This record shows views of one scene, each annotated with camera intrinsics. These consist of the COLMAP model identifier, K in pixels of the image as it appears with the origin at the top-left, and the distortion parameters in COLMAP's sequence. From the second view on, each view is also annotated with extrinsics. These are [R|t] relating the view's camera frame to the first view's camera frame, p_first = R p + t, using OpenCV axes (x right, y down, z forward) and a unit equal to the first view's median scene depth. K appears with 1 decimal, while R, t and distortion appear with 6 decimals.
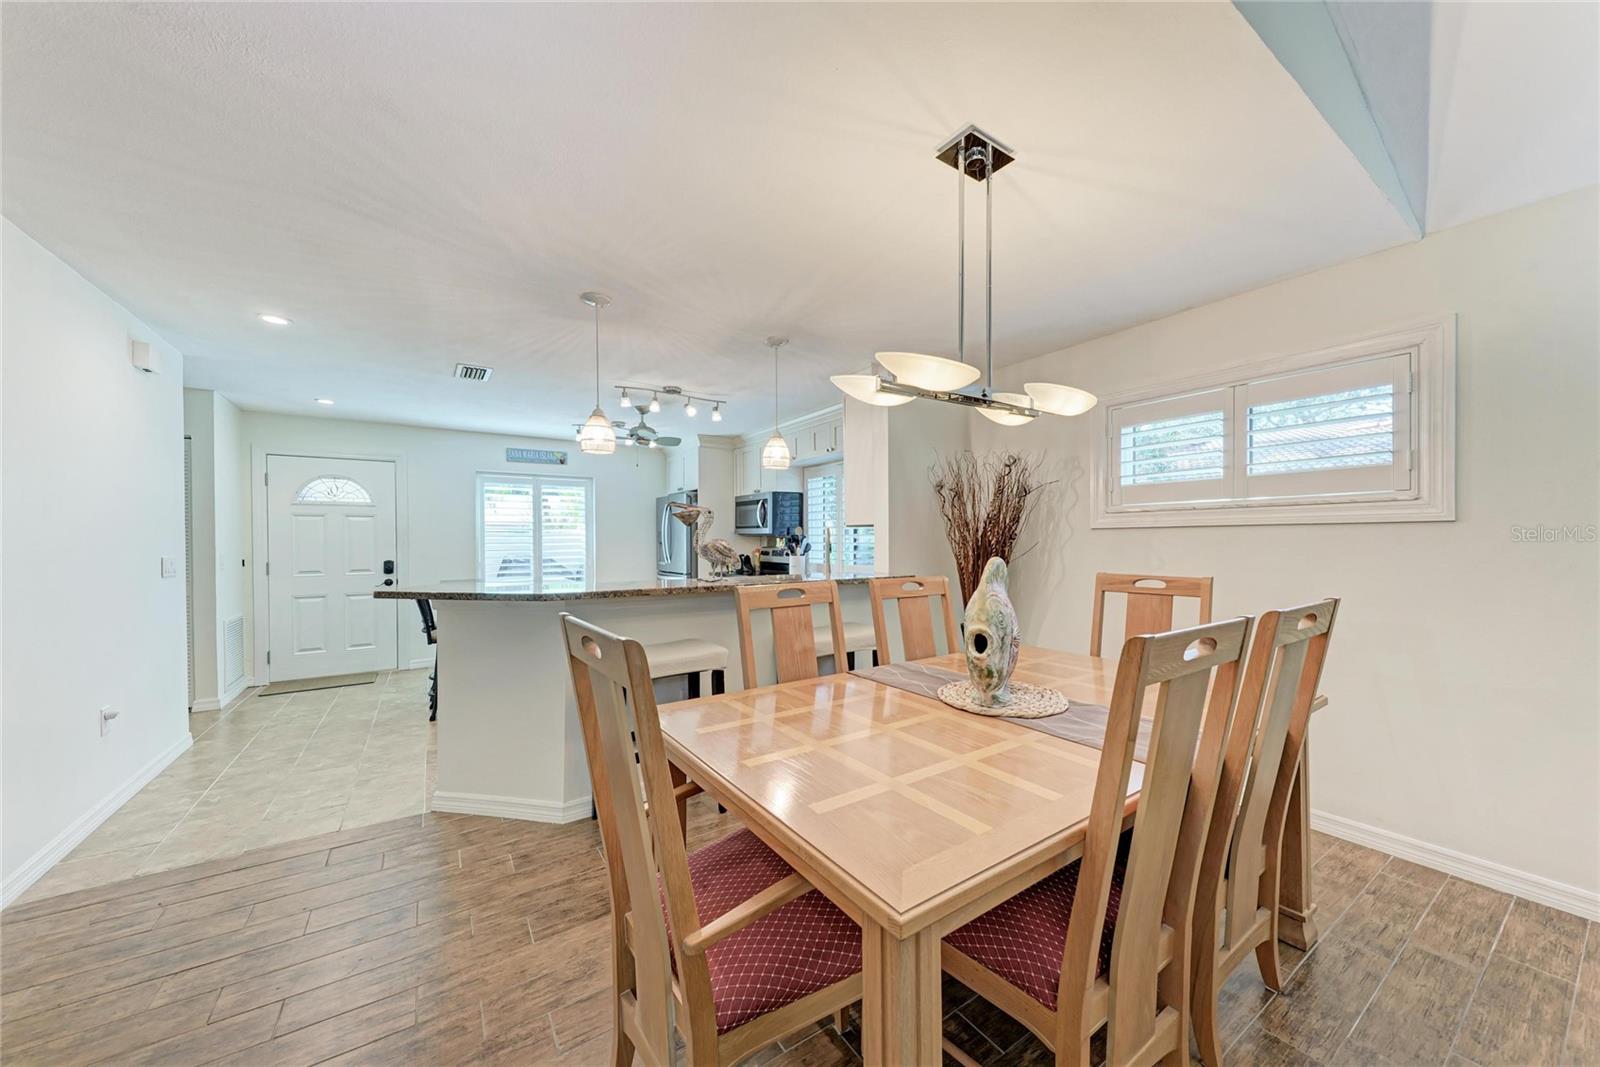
lens RADIAL K [[564.0, 0, 803.7], [0, 564.0, 540.6], [0, 0, 1]] dist [0.014012, -0.001319]
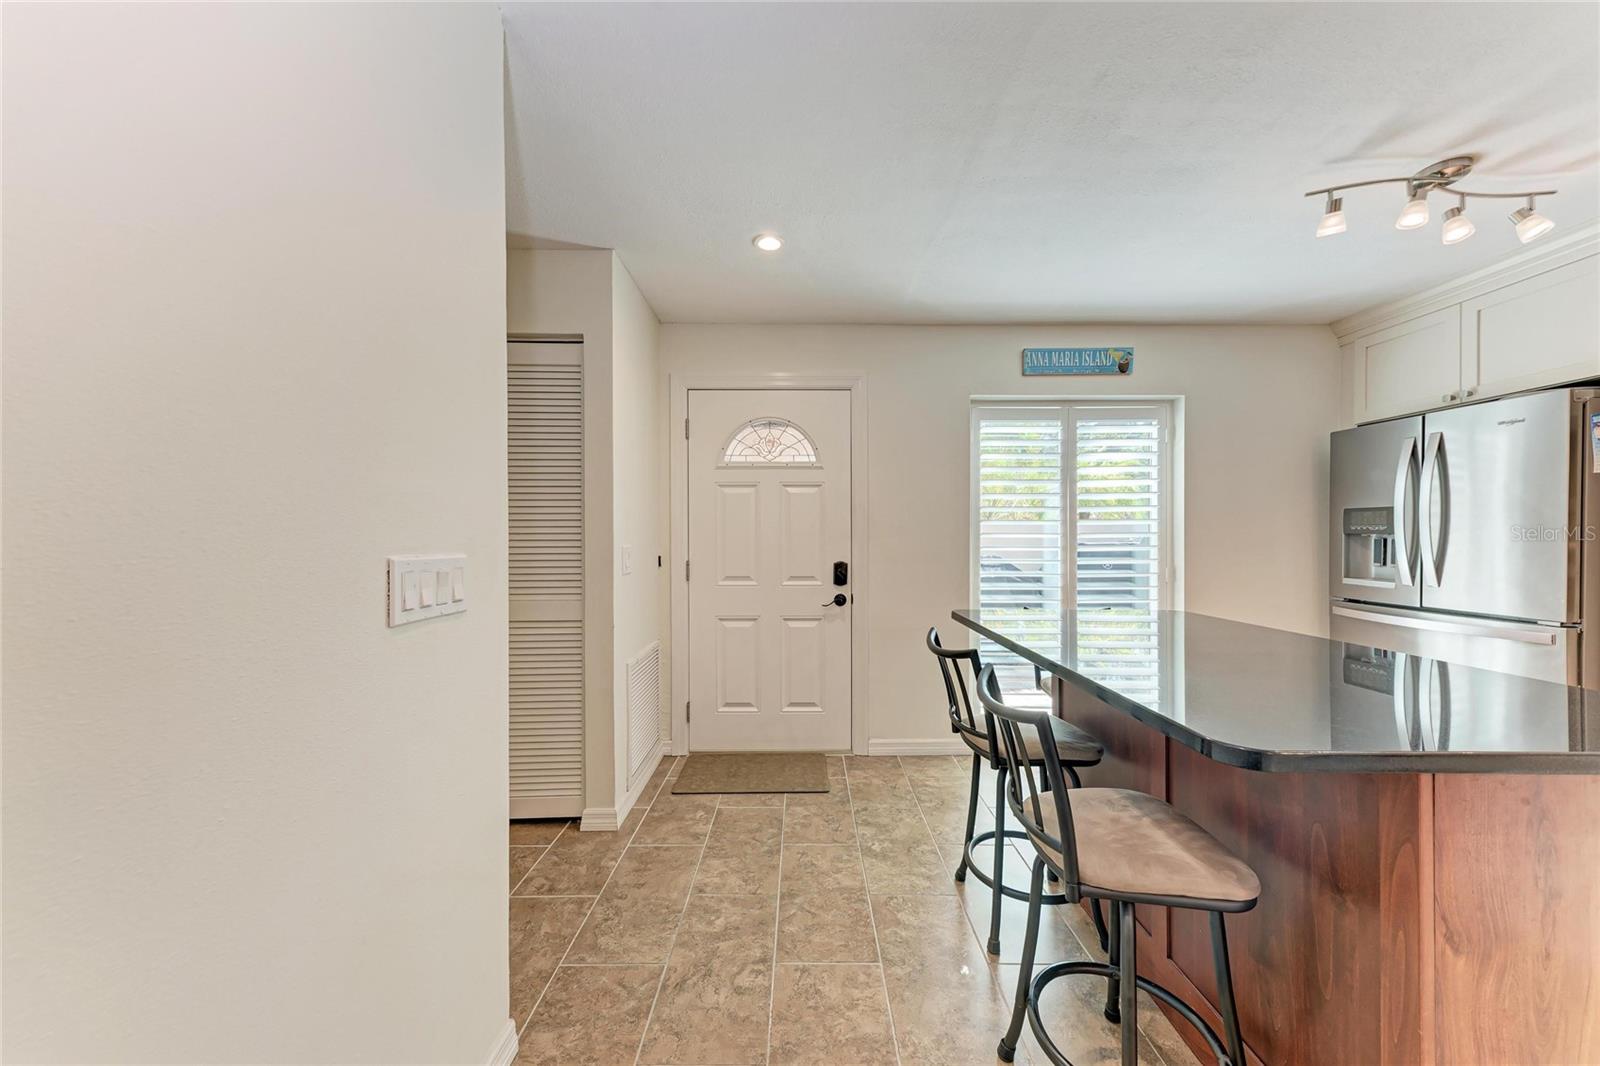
lens RADIAL K [[550.0, 0, 799.2], [0, 550.0, 534.5], [0, 0, 1]] dist [0.013346, -0.002960]
pose [[0.834108, 0.002637, -0.551594, -0.464221], [-0.005866, 0.999974, -0.004090, 0.010125], [0.551569, 0.006648, 0.834103, 0.518794]]
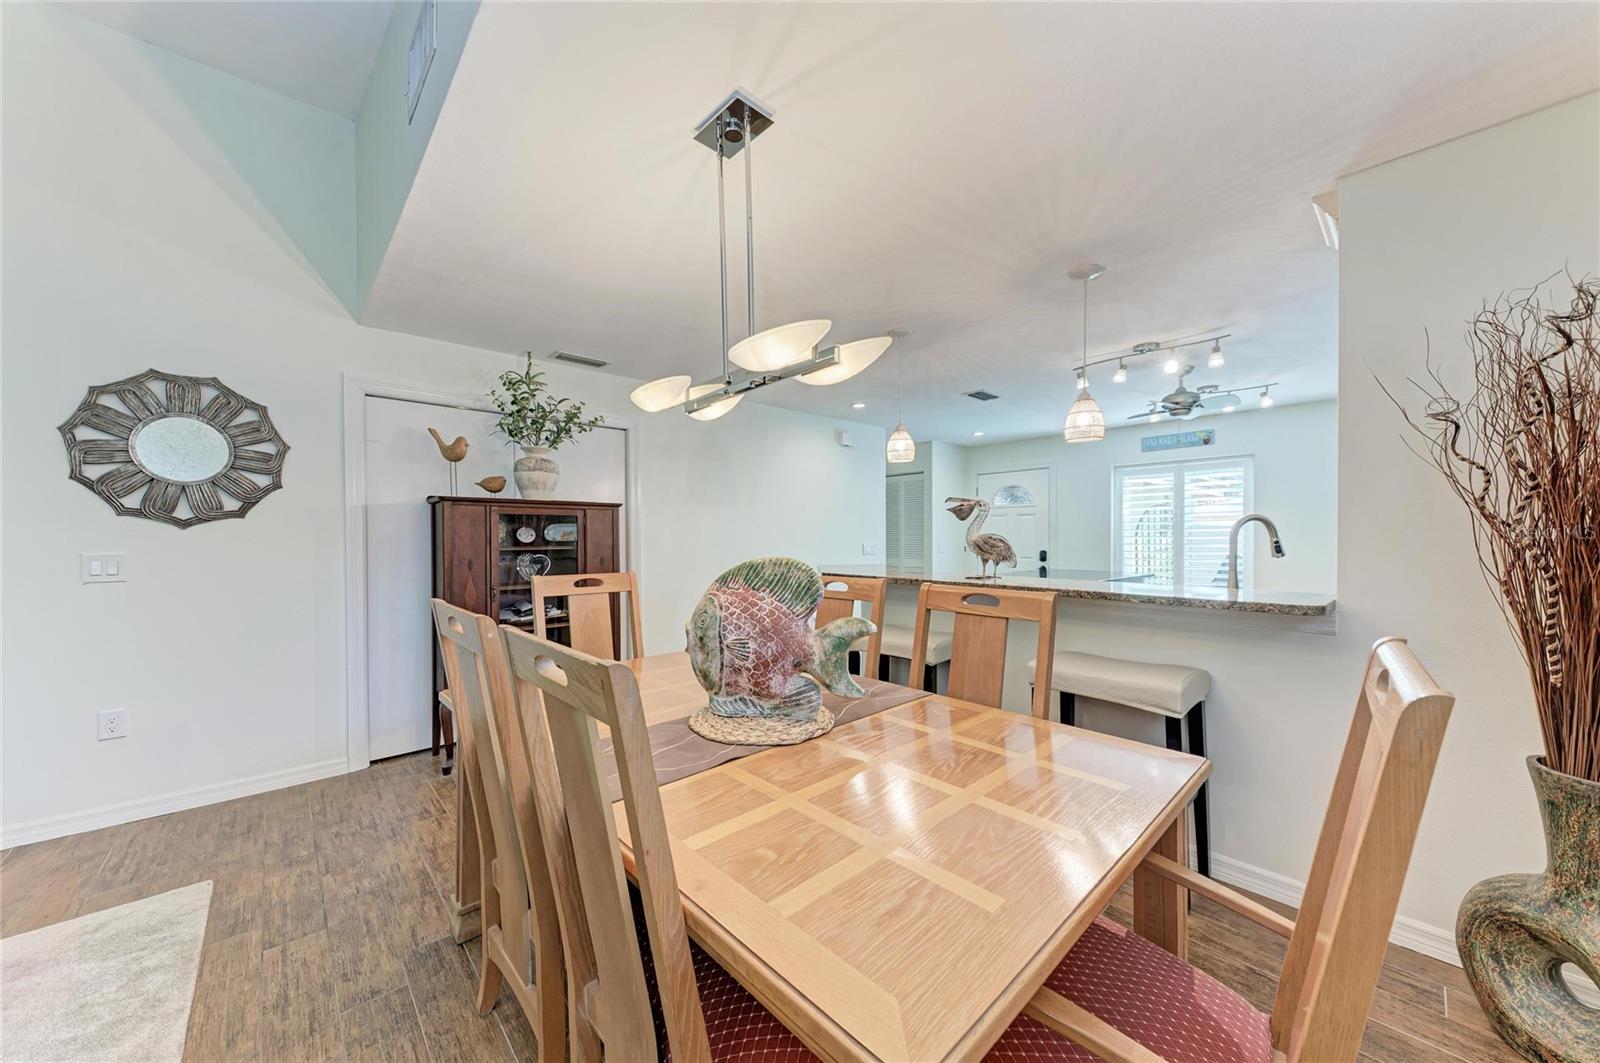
lens RADIAL K [[564.0, 0, 796.0], [0, 564.0, 542.5], [0, 0, 1]] dist [0.014012, -0.001319]
pose [[0.155160, 0.014929, -0.987777, 0.385958], [0.002090, 0.999879, 0.015440, -0.001514], [0.987887, -0.004461, 0.155109, 0.293695]]
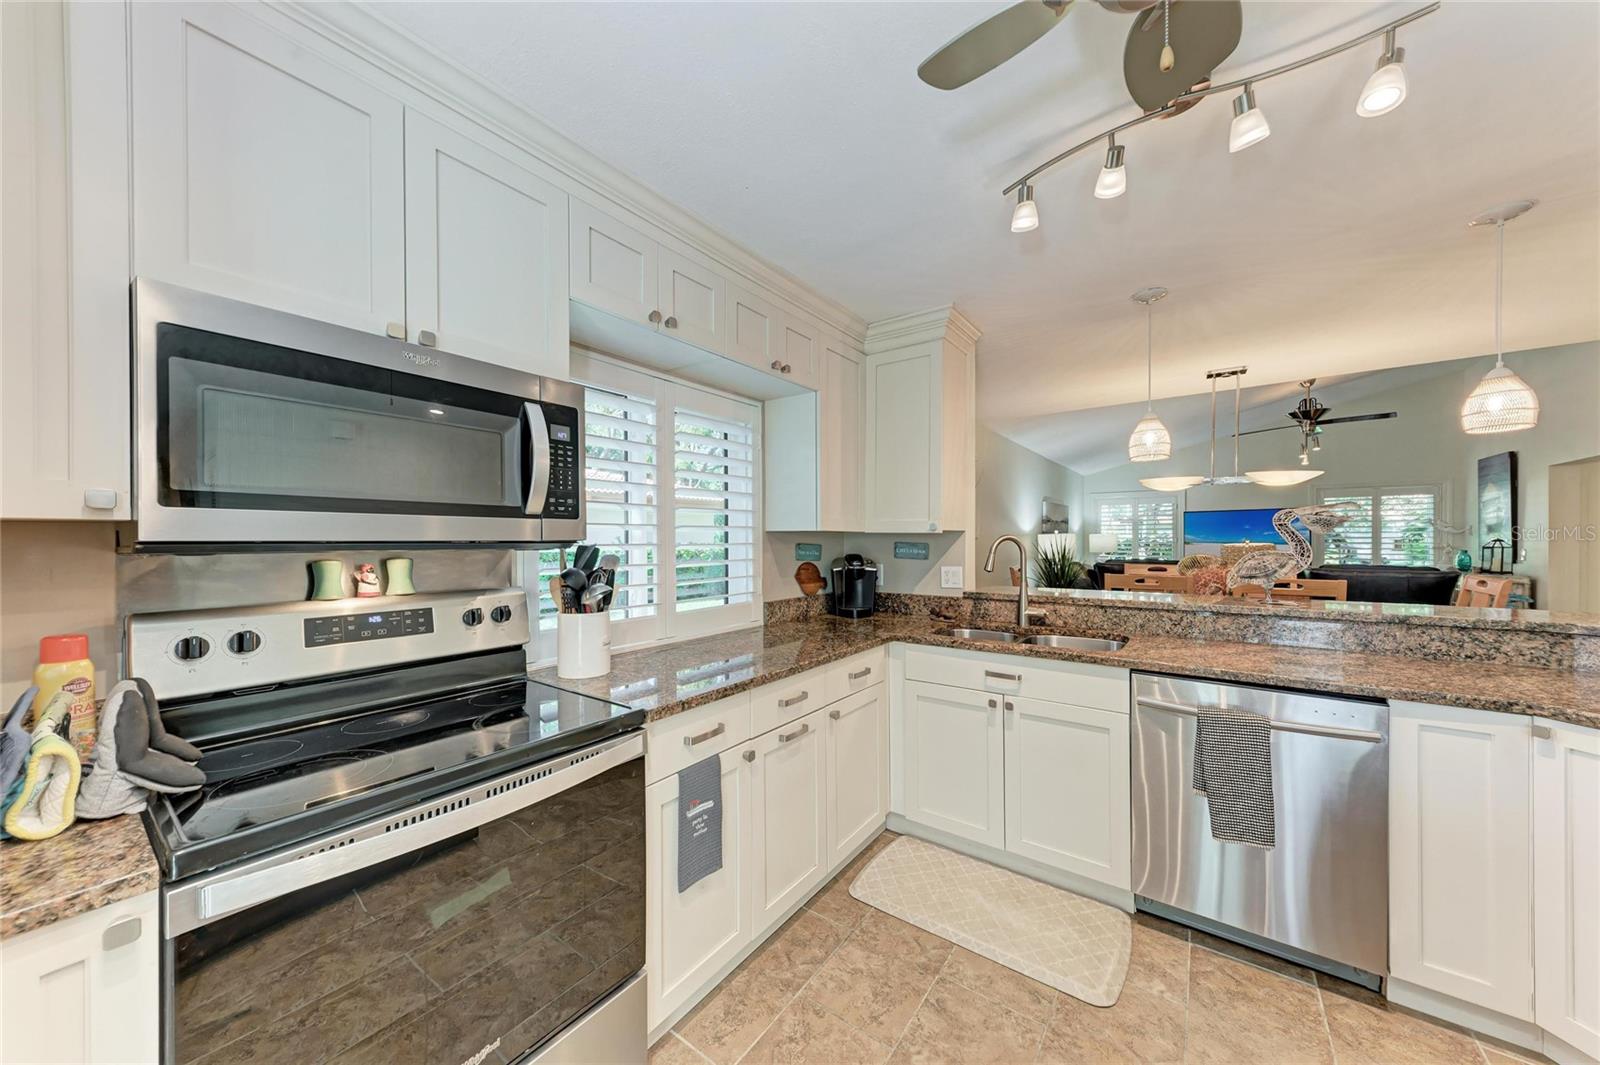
lens RADIAL K [[550.0, 0, 798.5], [0, 550.0, 541.0], [0, 0, 1]] dist [0.013346, -0.002960]
pose [[-0.345549, 0.002397, 0.938398, -0.352174], [0.008713, 0.999962, 0.000654, -0.011801], [-0.938360, 0.008402, -0.345556, 1.018801]]
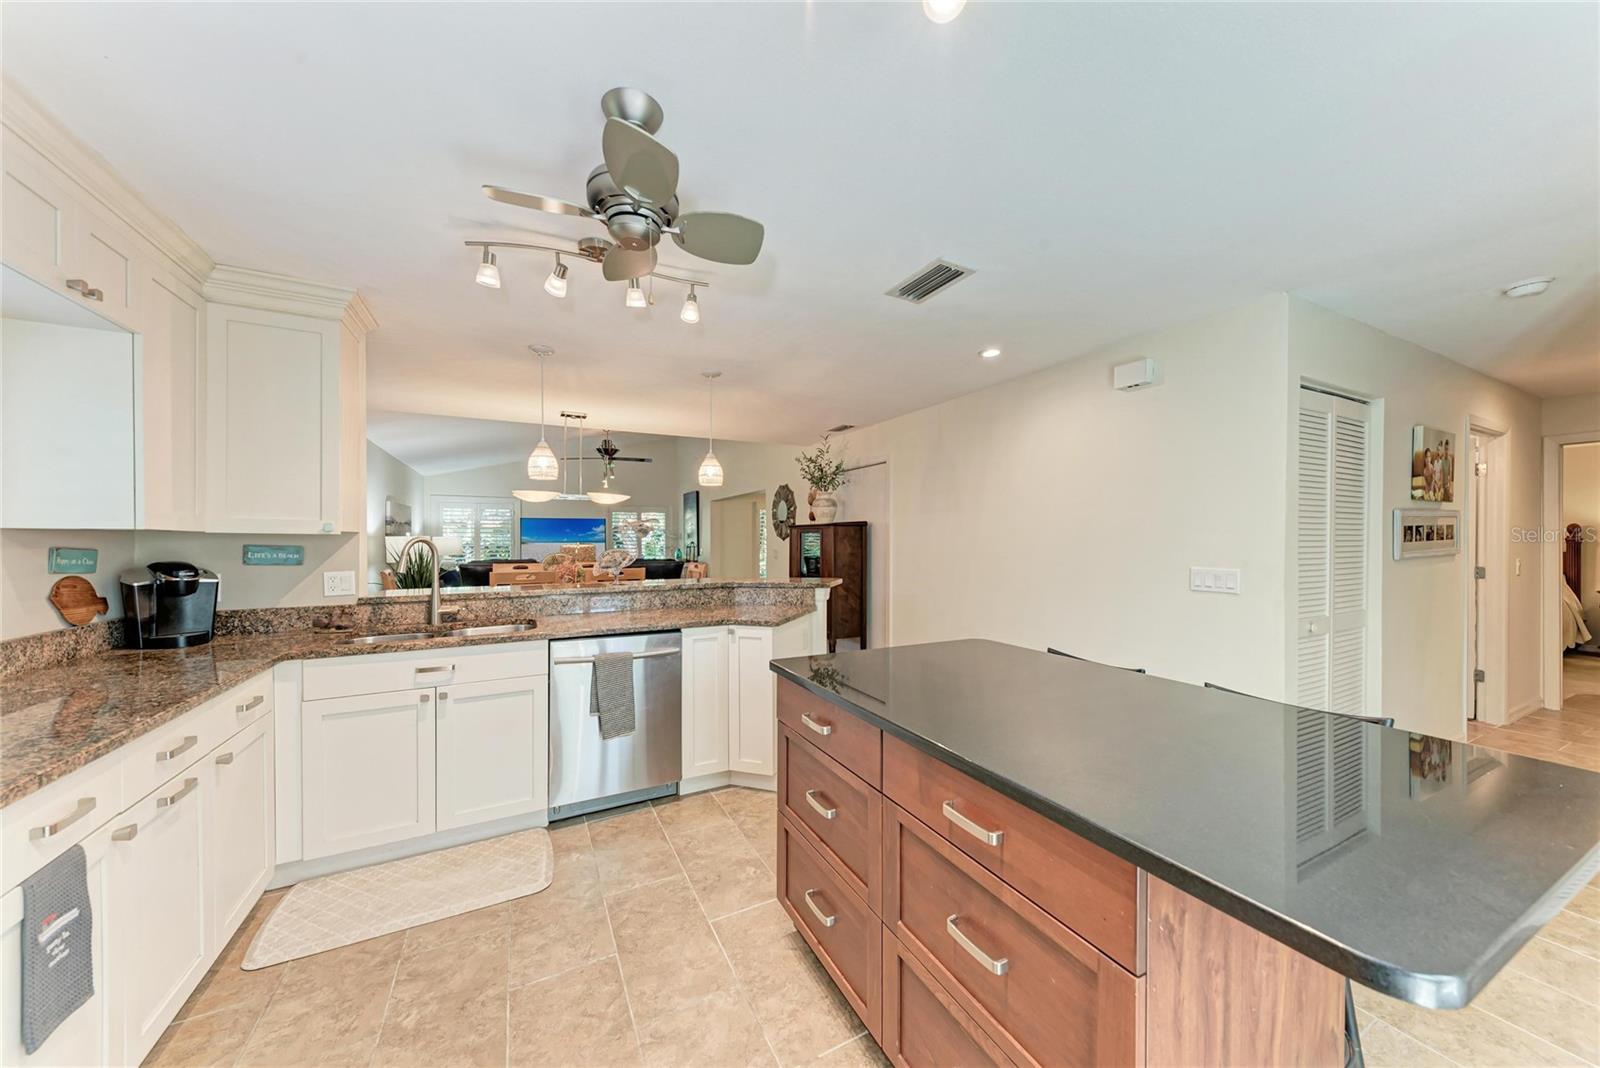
lens RADIAL K [[550.0, 0, 804.9], [0, 550.0, 542.9], [0, 0, 1]] dist [0.013346, -0.002960]
pose [[-0.994843, 0.005450, 0.101283, -0.356520], [0.006300, 0.999948, 0.008072, -0.011905], [-0.101234, 0.008668, -0.994825, 1.136149]]
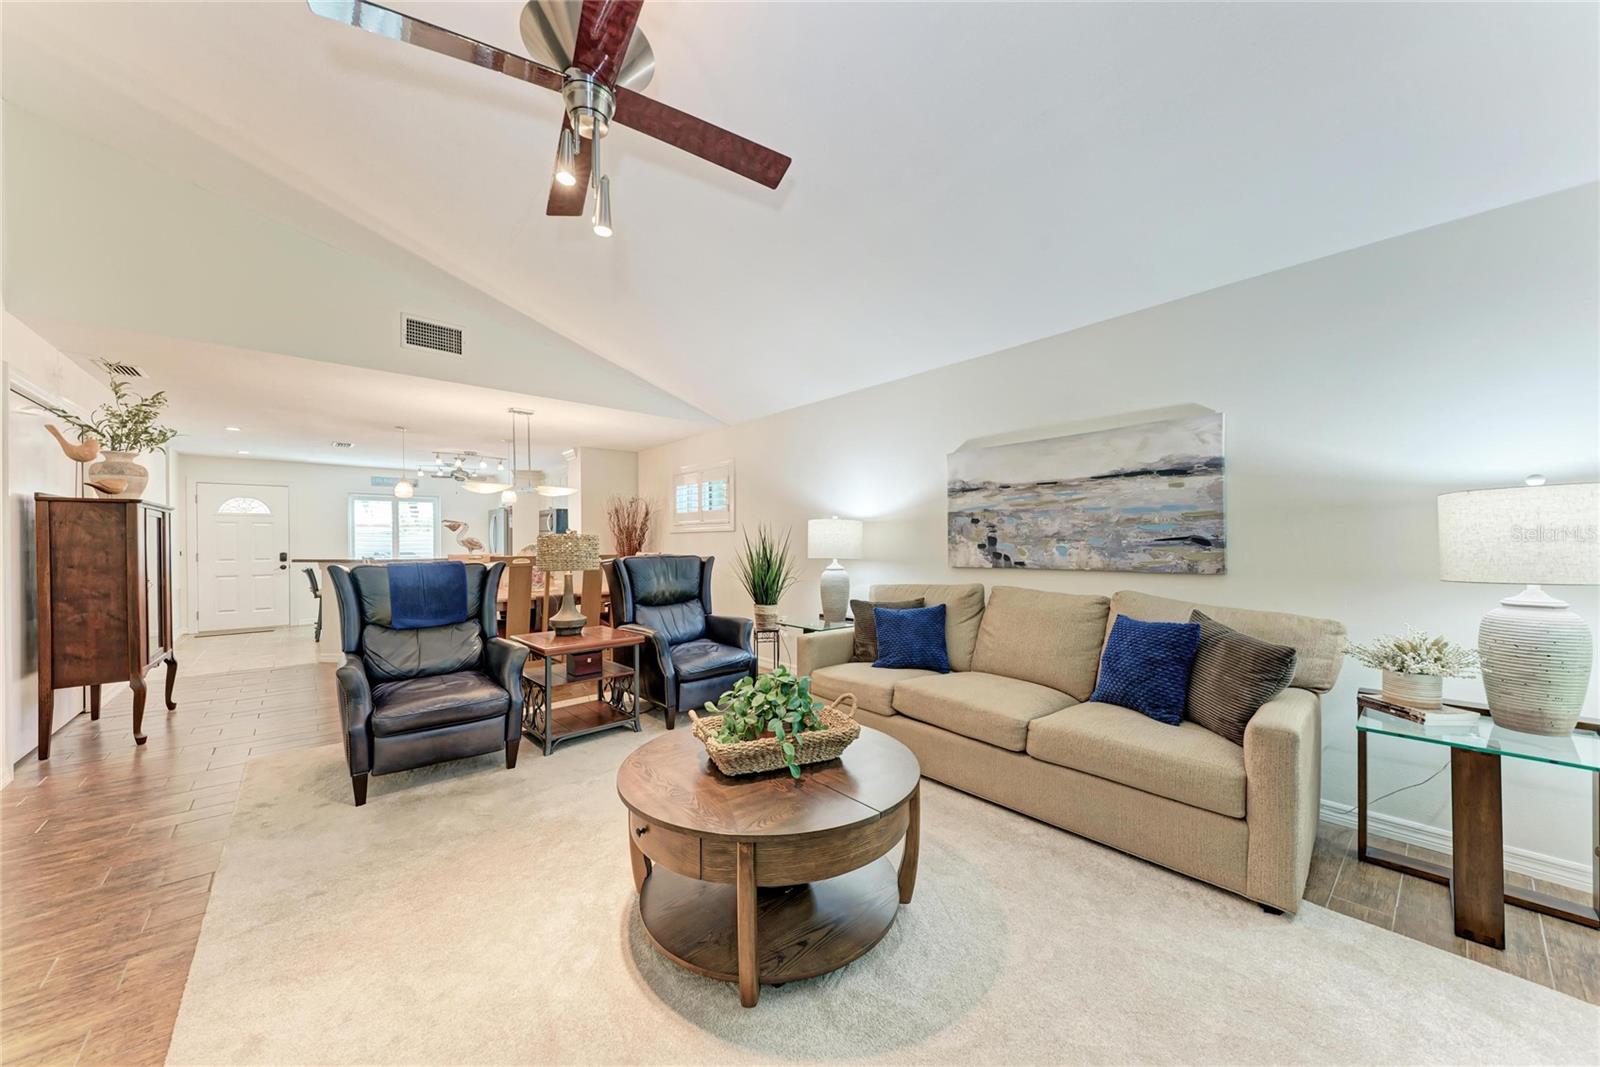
lens RADIAL K [[564.0, 0, 801.2], [0, 564.0, 538.1], [0, 0, 1]] dist [0.014012, -0.001319]
pose [[0.990786, 0.001621, 0.135426, 0.421522], [-0.000565, 0.999969, -0.007832, 0.008614], [-0.135434, 0.007683, 0.990757, -0.679132]]
